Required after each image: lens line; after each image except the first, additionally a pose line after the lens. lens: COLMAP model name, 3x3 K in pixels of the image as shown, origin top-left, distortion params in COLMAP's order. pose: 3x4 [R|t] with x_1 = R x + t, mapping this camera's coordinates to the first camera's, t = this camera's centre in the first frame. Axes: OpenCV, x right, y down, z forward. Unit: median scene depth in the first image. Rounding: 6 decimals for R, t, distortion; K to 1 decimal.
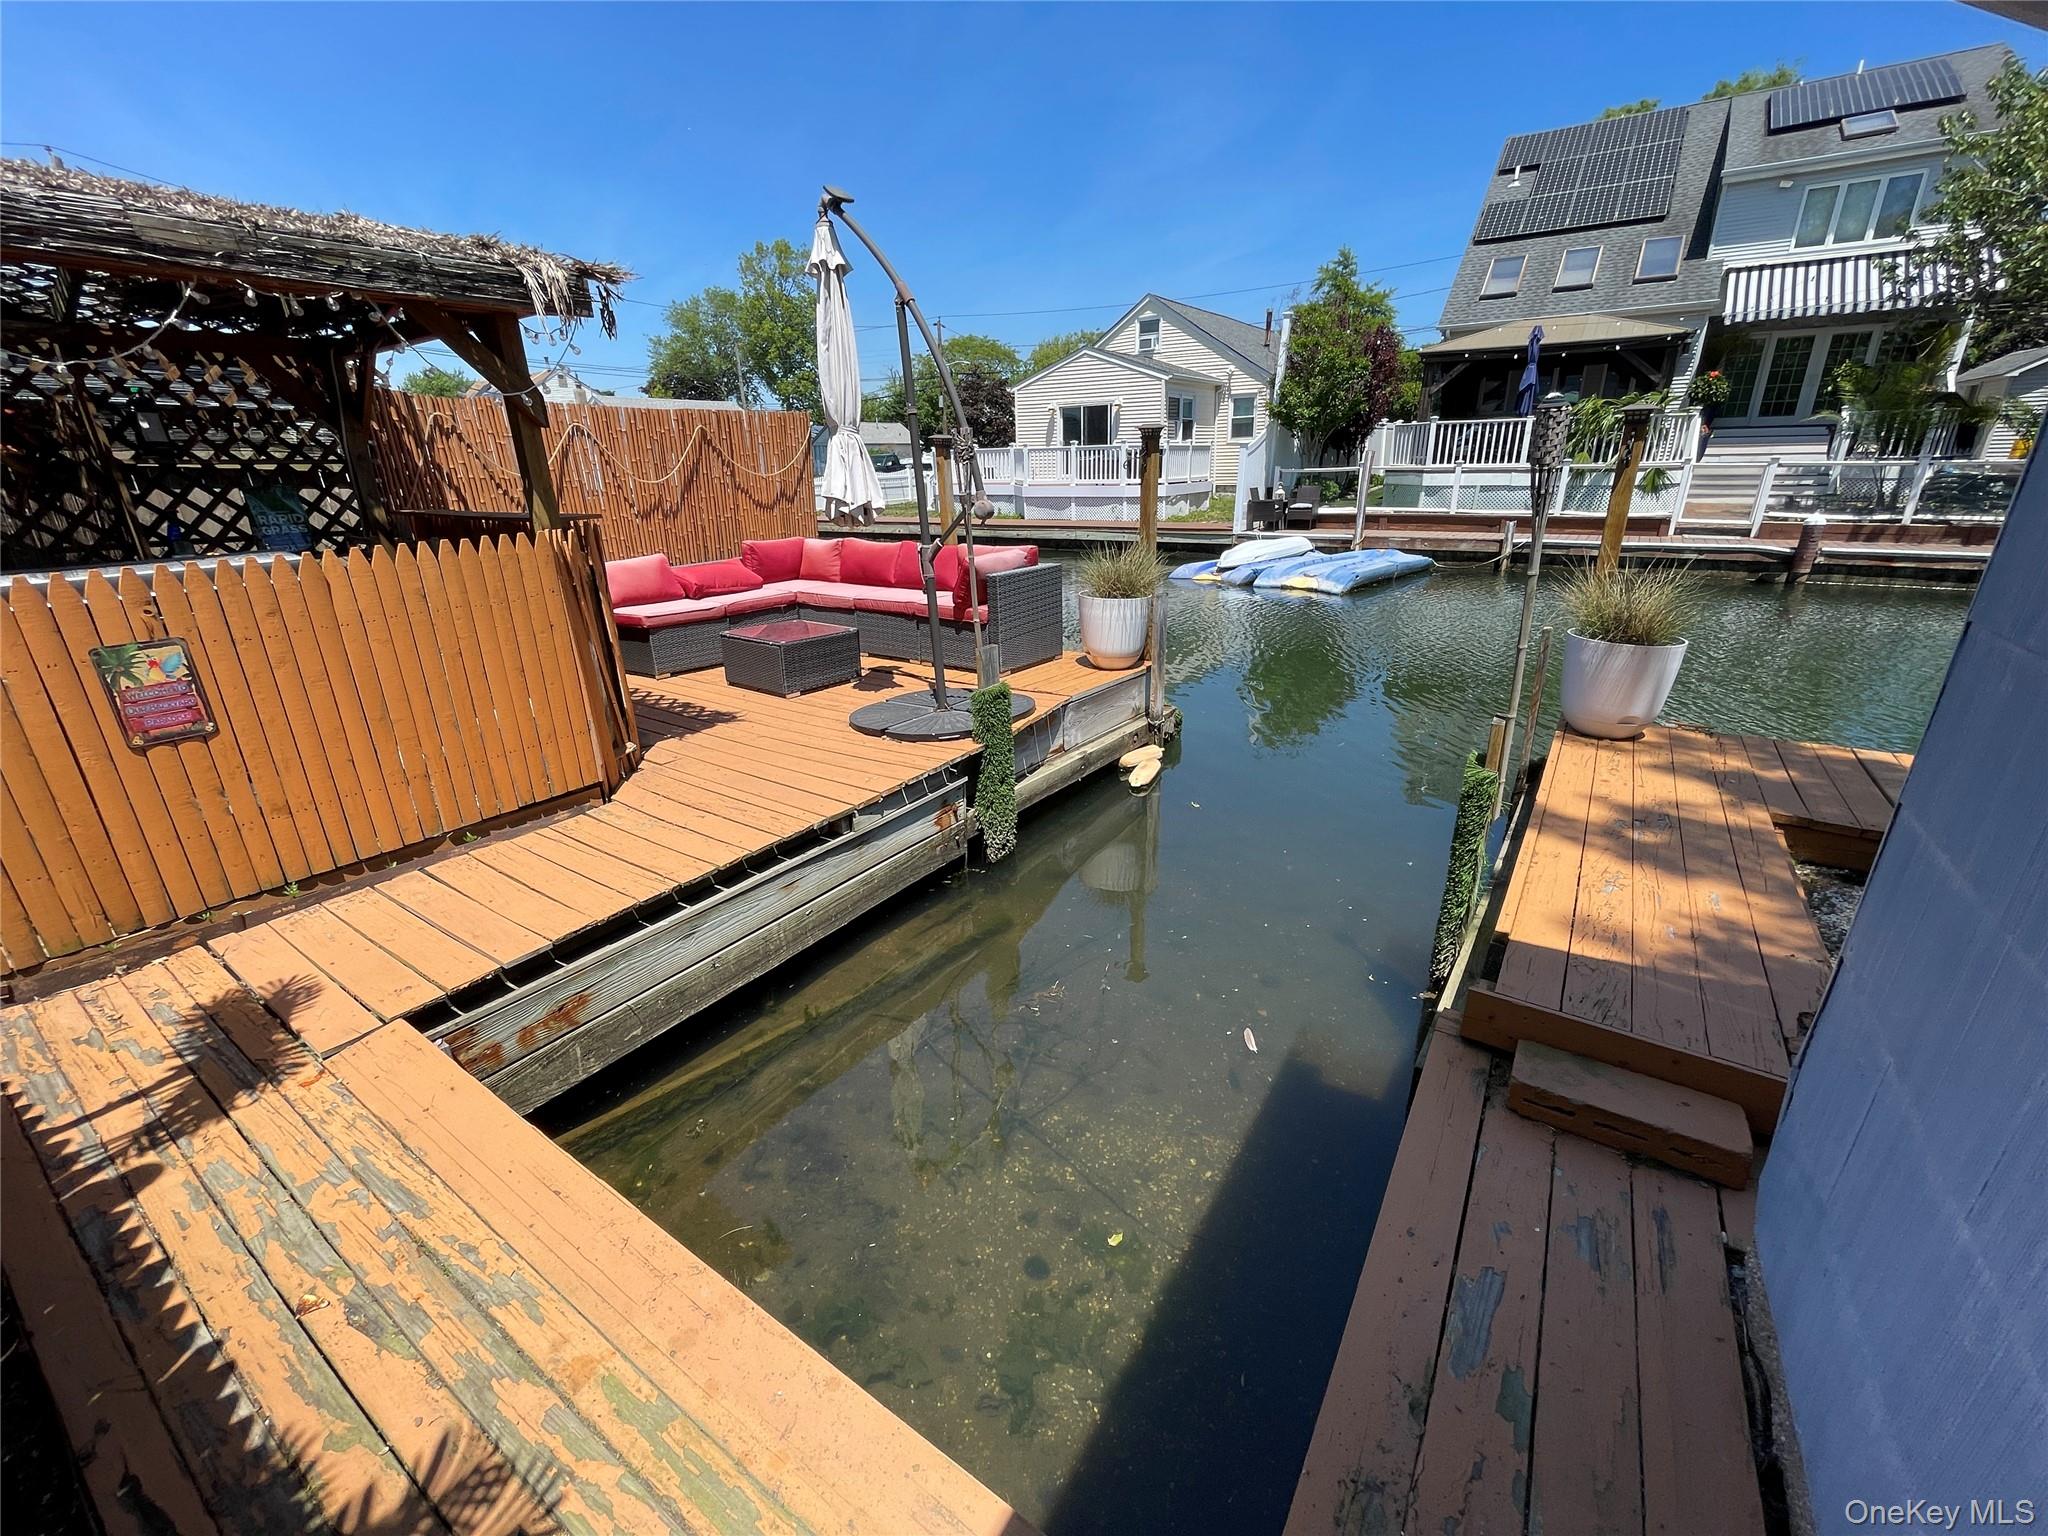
lens RADIAL K [[826.3, 0, 1028.5], [0, 826.3, 768.0], [0, 0, 1]] dist [-0.002550, -0.000468]
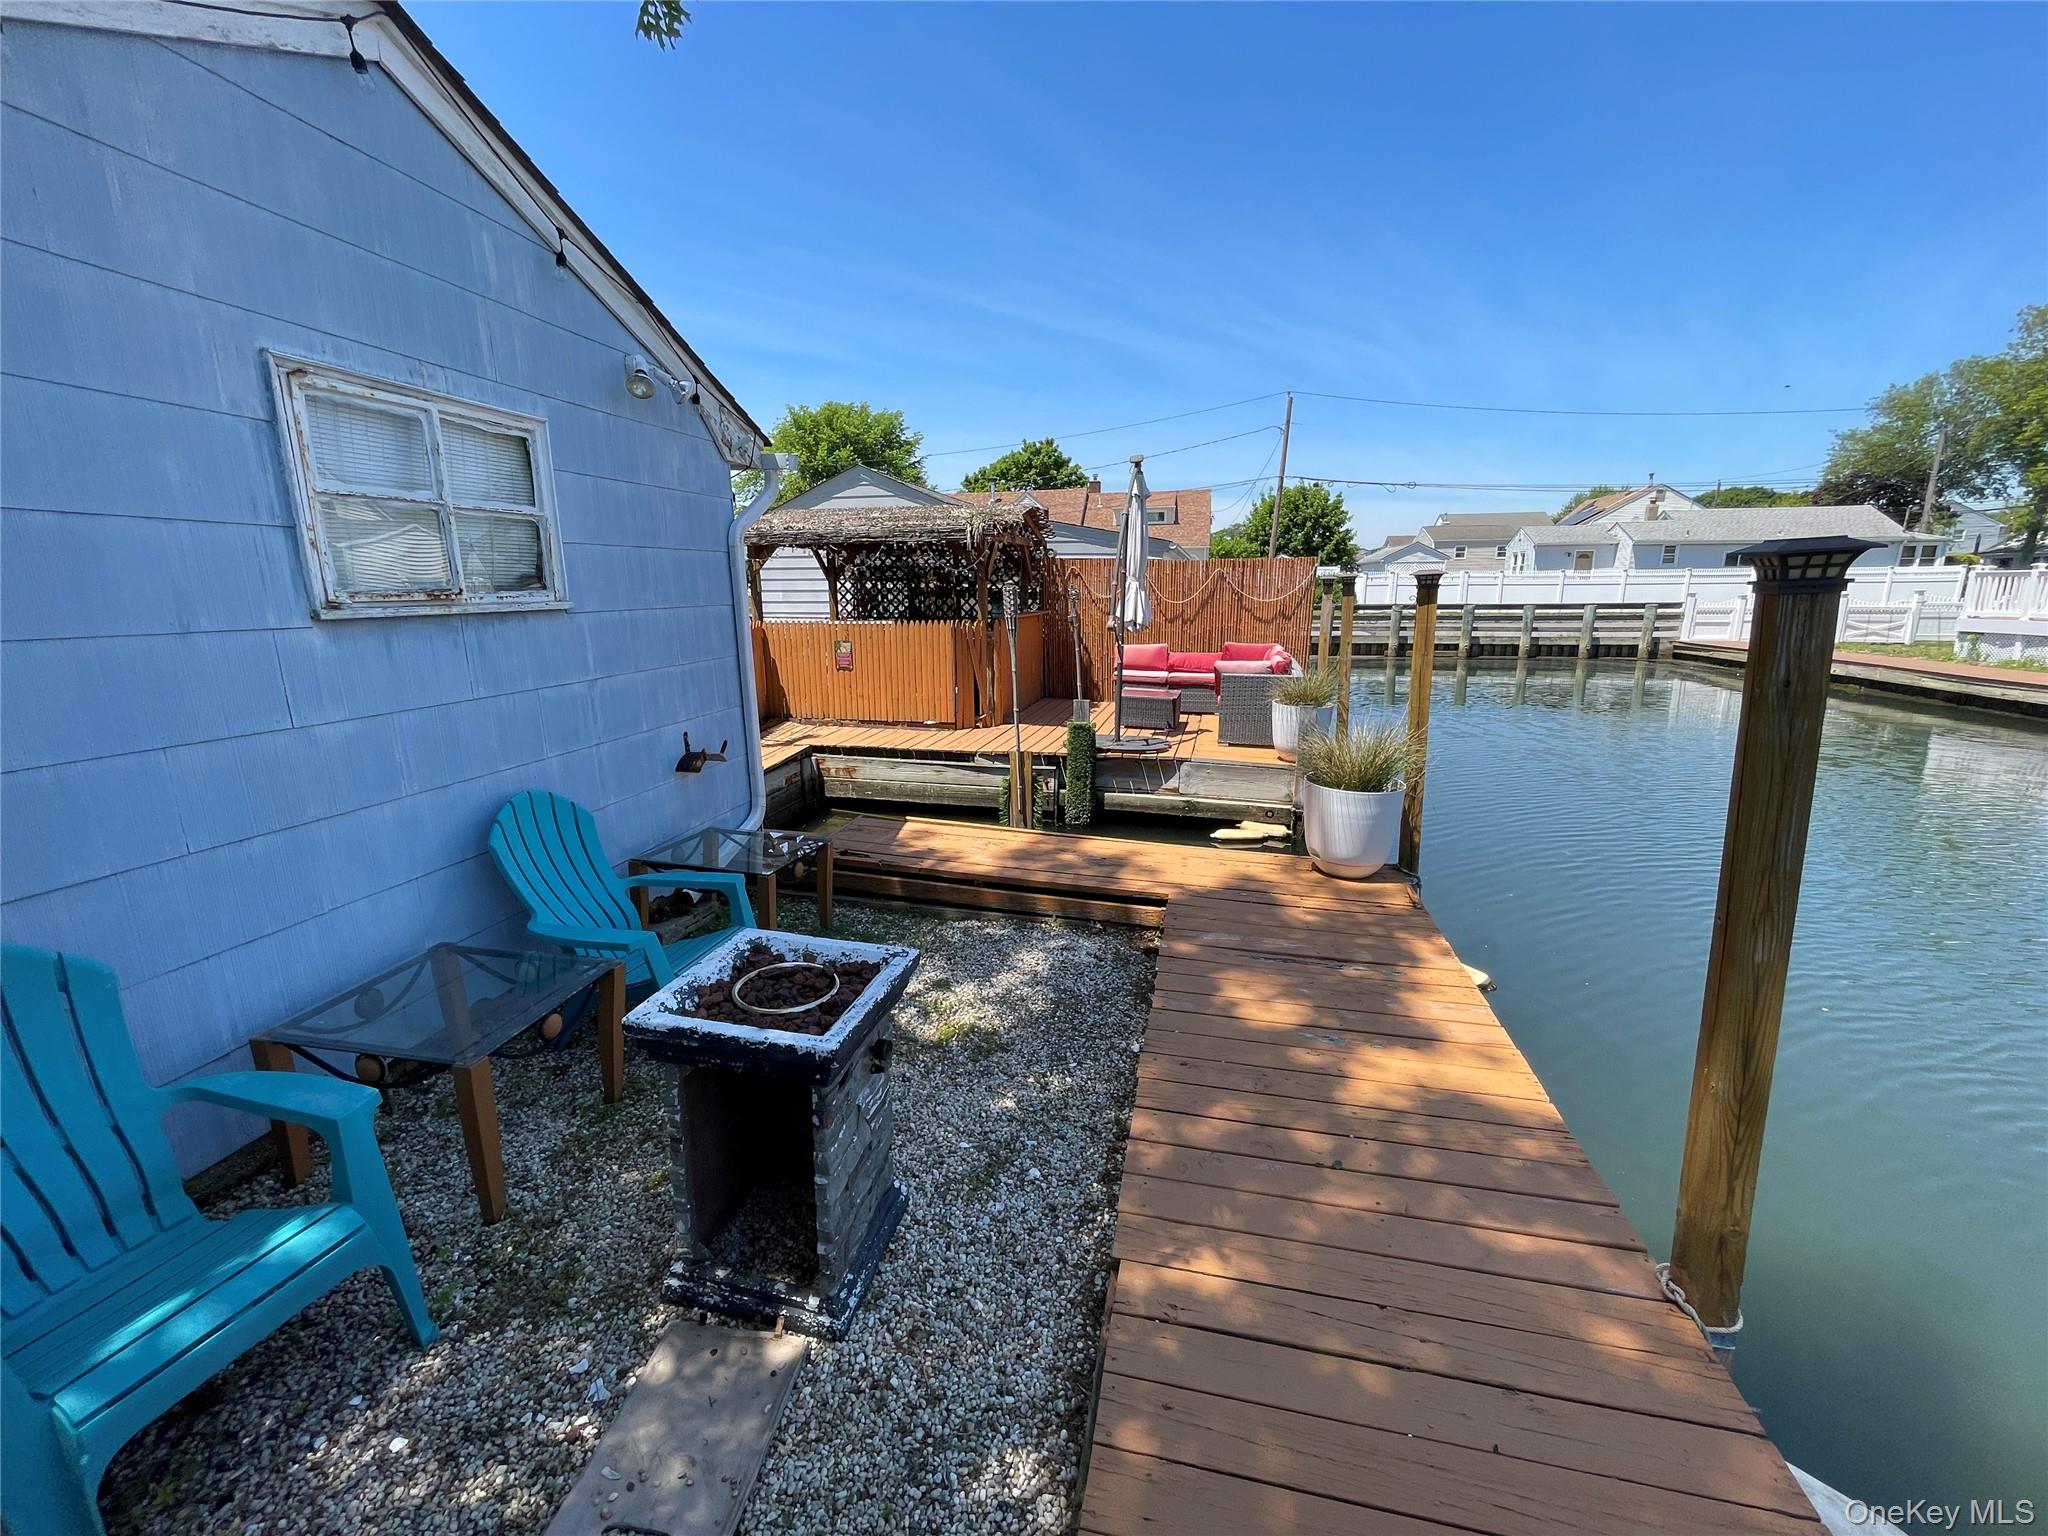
lens RADIAL K [[826.3, 0, 1022.5], [0, 826.3, 764.6], [0, 0, 1]] dist [-0.002550, -0.000468]
pose [[0.361112, 0.217816, -0.906727, 0.499204], [-0.327581, 0.940000, 0.095347, -0.046292], [0.873091, 0.262596, 0.410798, 0.062295]]
